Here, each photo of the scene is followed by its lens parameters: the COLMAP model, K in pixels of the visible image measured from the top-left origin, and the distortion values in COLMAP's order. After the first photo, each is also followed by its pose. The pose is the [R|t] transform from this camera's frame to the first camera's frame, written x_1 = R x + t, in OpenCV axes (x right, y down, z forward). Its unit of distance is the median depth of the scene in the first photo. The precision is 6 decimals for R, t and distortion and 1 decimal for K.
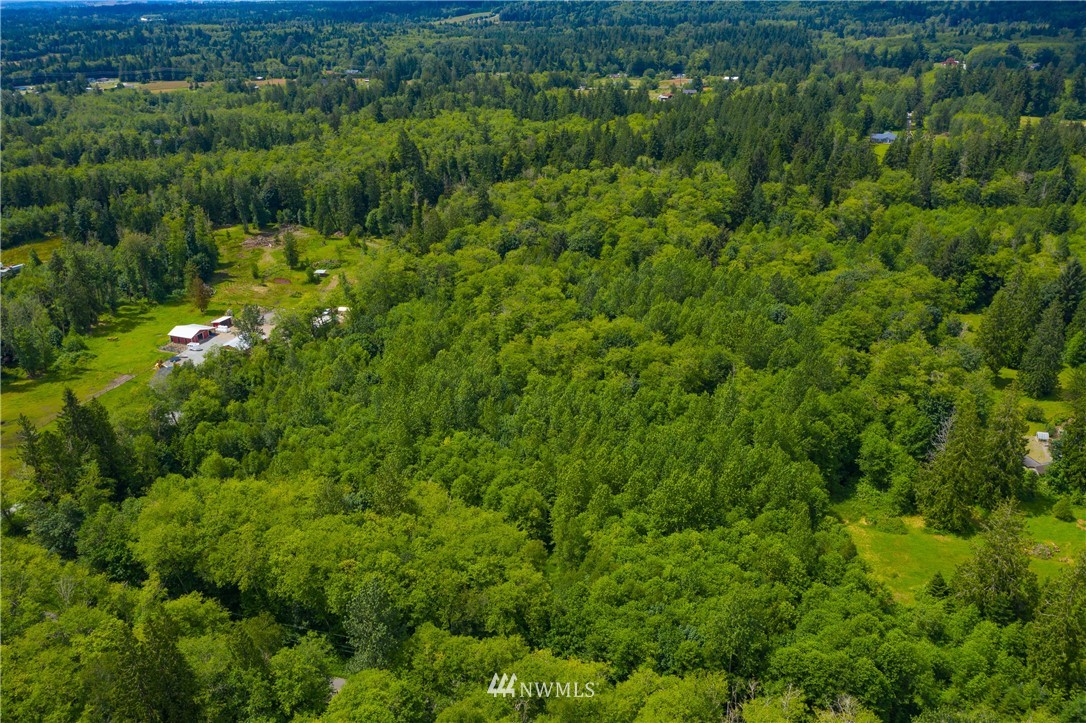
lens RADIAL K [[841.3, 0, 535.8], [0, 841.3, 362.1], [0, 0, 1]] dist [-0.013023, 0.007063]
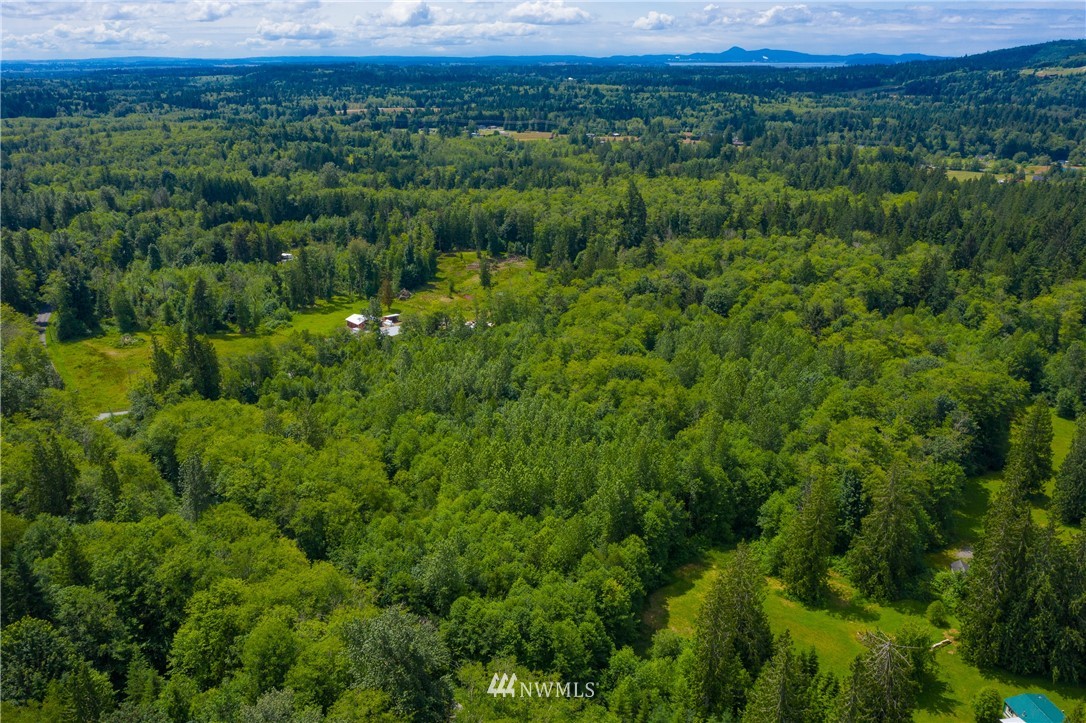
lens RADIAL K [[870.5, 0, 539.4], [0, 870.5, 355.6], [0, 0, 1]] dist [-0.012962, 0.006148]
pose [[0.896189, 0.166366, -0.411300, 0.276625], [-0.201541, 0.978521, -0.043341, 0.013609], [0.395256, 0.121736, 0.910469, -0.036078]]
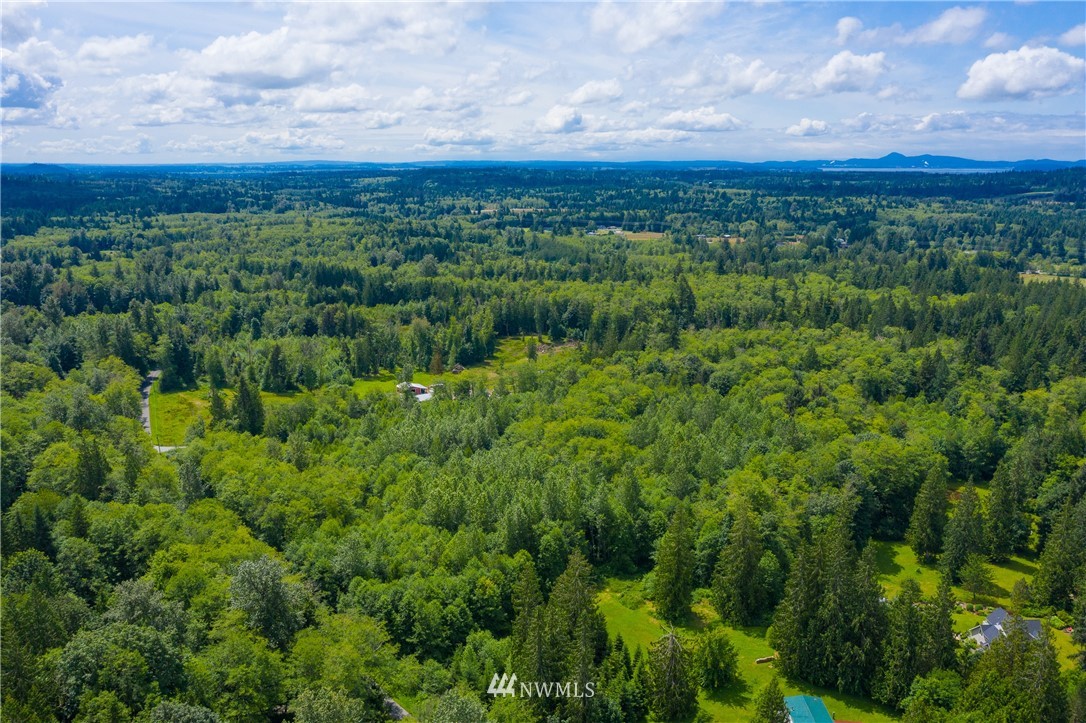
lens RADIAL K [[870.5, 0, 541.6], [0, 870.5, 357.1], [0, 0, 1]] dist [-0.012962, 0.006148]
pose [[0.811619, 0.152855, -0.563835, 0.453590], [-0.259599, 0.959000, -0.113699, 0.018651], [0.523338, 0.238651, 0.818024, -0.063872]]
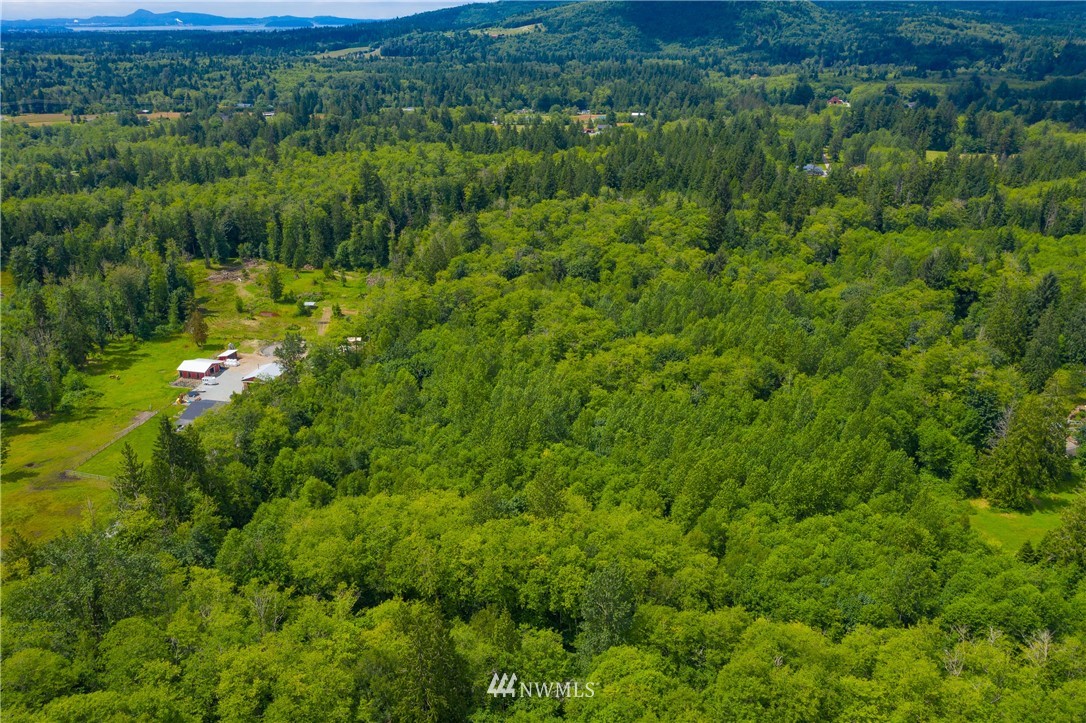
lens RADIAL K [[870.5, 0, 535.6], [0, 870.5, 360.1], [0, 0, 1]] dist [-0.012962, 0.006148]
pose [[0.989602, -0.032701, 0.140064, -0.134960], [0.039836, 0.998031, -0.048447, 0.016247], [-0.138204, 0.053523, 0.988957, -0.028833]]
